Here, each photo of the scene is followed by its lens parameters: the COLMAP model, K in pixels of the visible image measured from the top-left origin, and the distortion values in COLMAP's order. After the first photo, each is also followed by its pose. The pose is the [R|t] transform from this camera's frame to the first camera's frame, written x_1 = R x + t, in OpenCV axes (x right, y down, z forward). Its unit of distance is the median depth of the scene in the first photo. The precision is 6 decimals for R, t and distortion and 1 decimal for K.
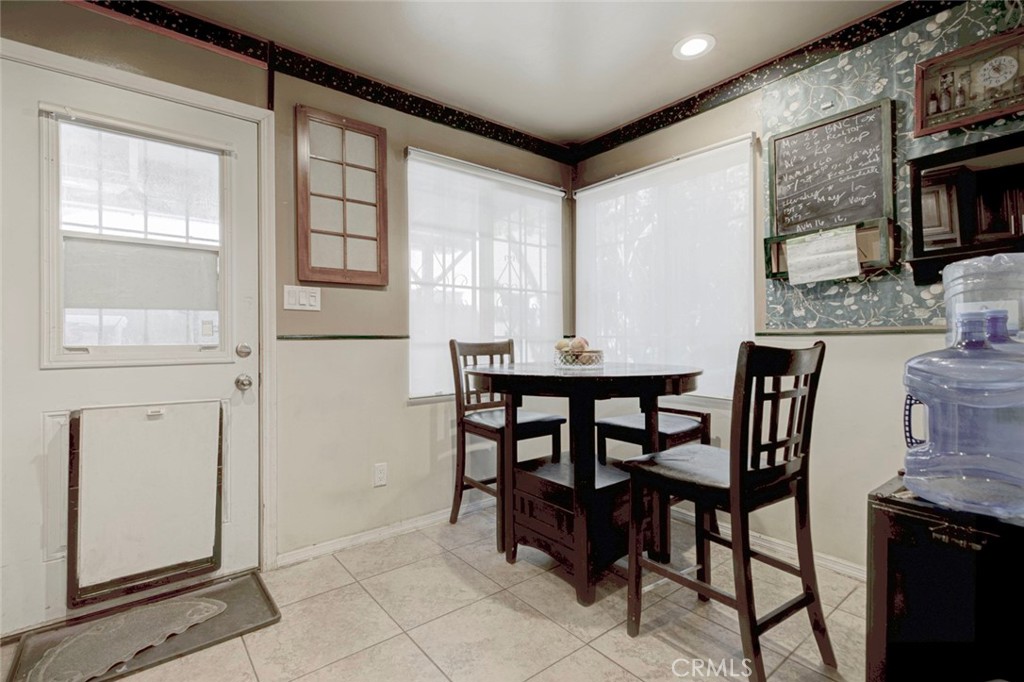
lens RADIAL K [[473.7, 0, 508.0], [0, 473.7, 336.3], [0, 0, 1]] dist [0.015091, -0.000349]
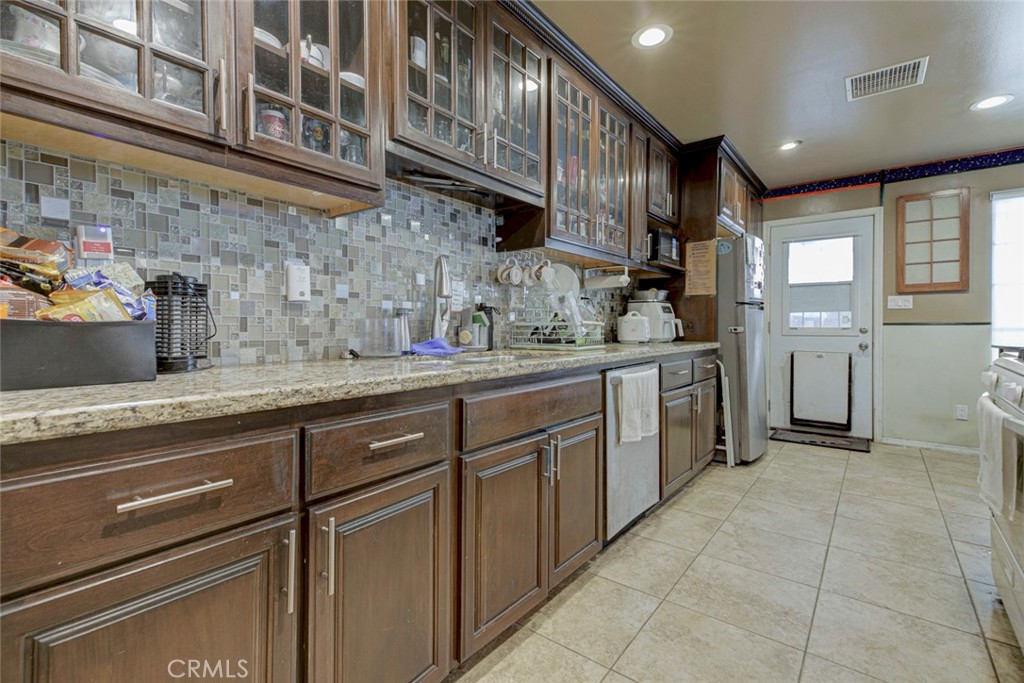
lens RADIAL K [[473.7, 0, 507.8], [0, 473.7, 331.8], [0, 0, 1]] dist [0.015091, -0.000349]
pose [[0.234060, 0.016653, -0.972080, 1.032719], [0.004961, 0.999820, 0.018323, -0.008430], [0.972210, -0.009111, 0.233935, -0.920402]]
